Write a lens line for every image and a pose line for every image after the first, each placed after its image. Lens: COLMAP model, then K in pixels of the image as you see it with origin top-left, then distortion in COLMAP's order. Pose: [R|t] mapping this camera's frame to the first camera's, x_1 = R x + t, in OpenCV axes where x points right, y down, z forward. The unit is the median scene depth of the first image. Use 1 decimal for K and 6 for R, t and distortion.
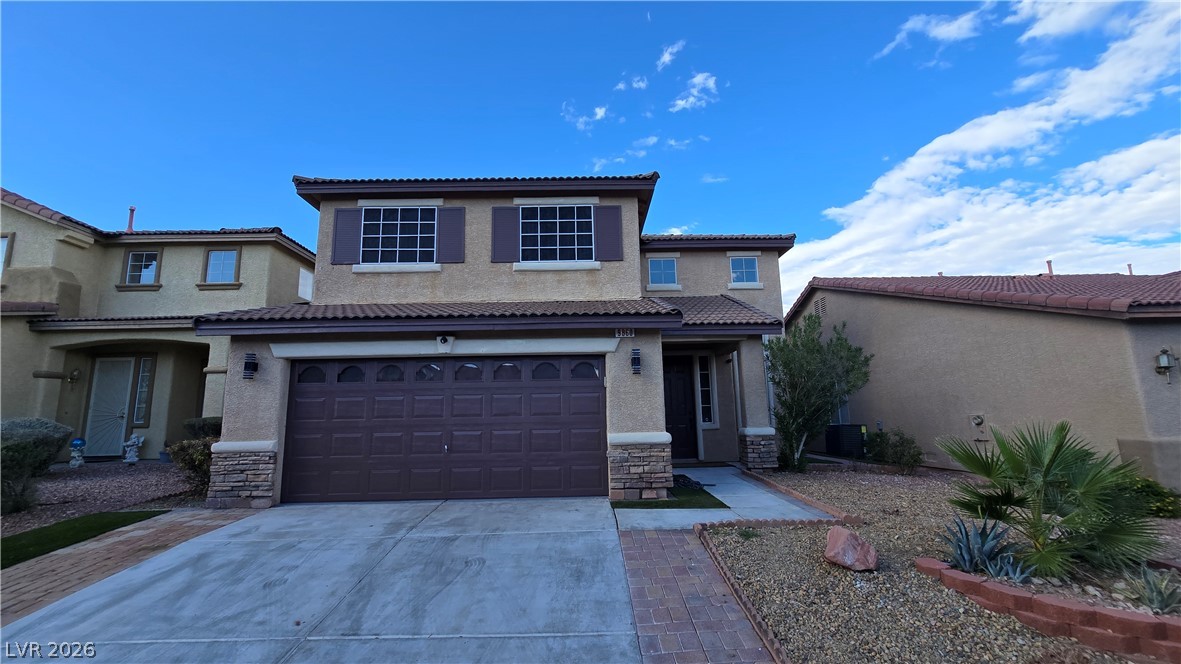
lens RADIAL K [[475.1, 0, 591.6], [0, 475.1, 334.3], [0, 0, 1]] dist [-0.009719, 0.003789]
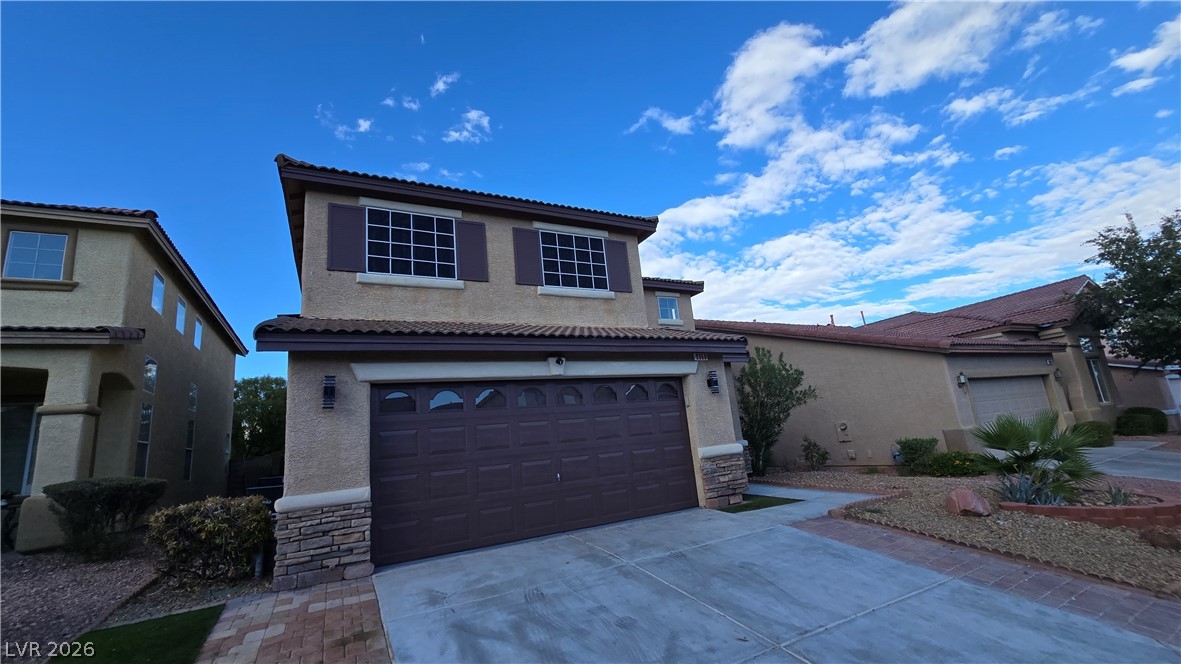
lens RADIAL K [[499.9, 0, 594.6], [0, 499.9, 330.2], [0, 0, 1]] dist [0.001152, -0.000203]
pose [[0.883909, 0.039895, 0.465954, -0.532093], [0.002293, 0.995973, -0.089625, 0.030002], [-0.467654, 0.080289, 0.880258, 0.054515]]
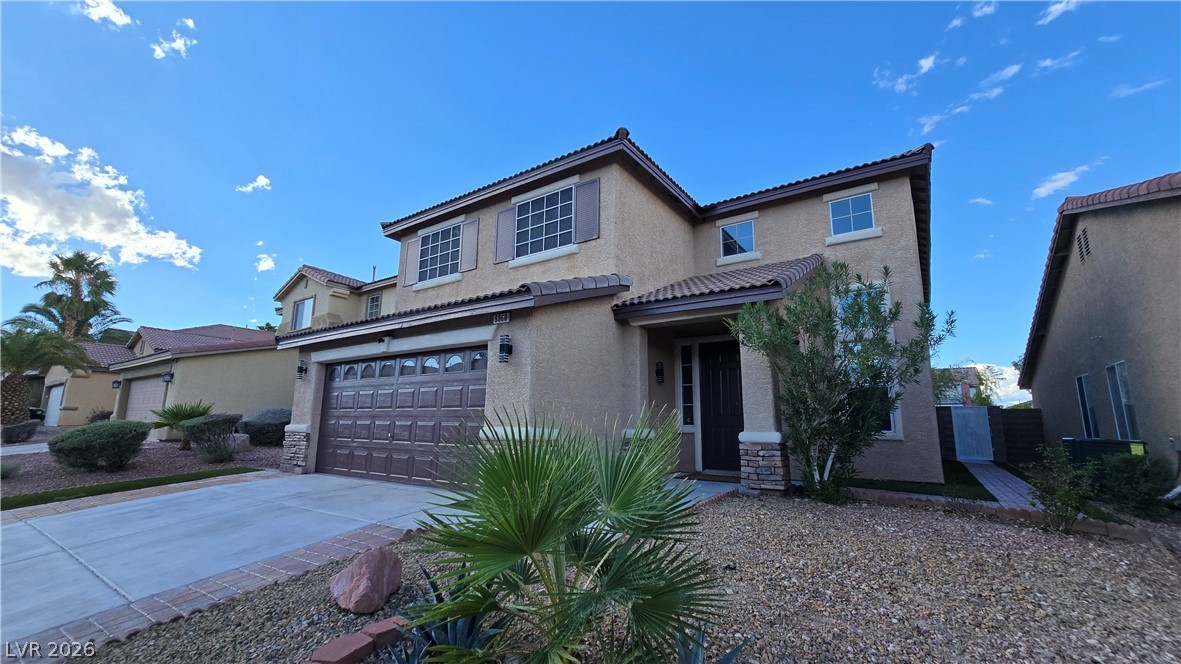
lens RADIAL K [[481.7, 0, 594.8], [0, 481.7, 338.1], [0, 0, 1]] dist [-0.001220, -0.000651]
pose [[0.813315, -0.074958, -0.576975, 0.565588], [0.072966, 0.996978, -0.026668, 0.054766], [0.577230, -0.020410, 0.816326, 0.257346]]
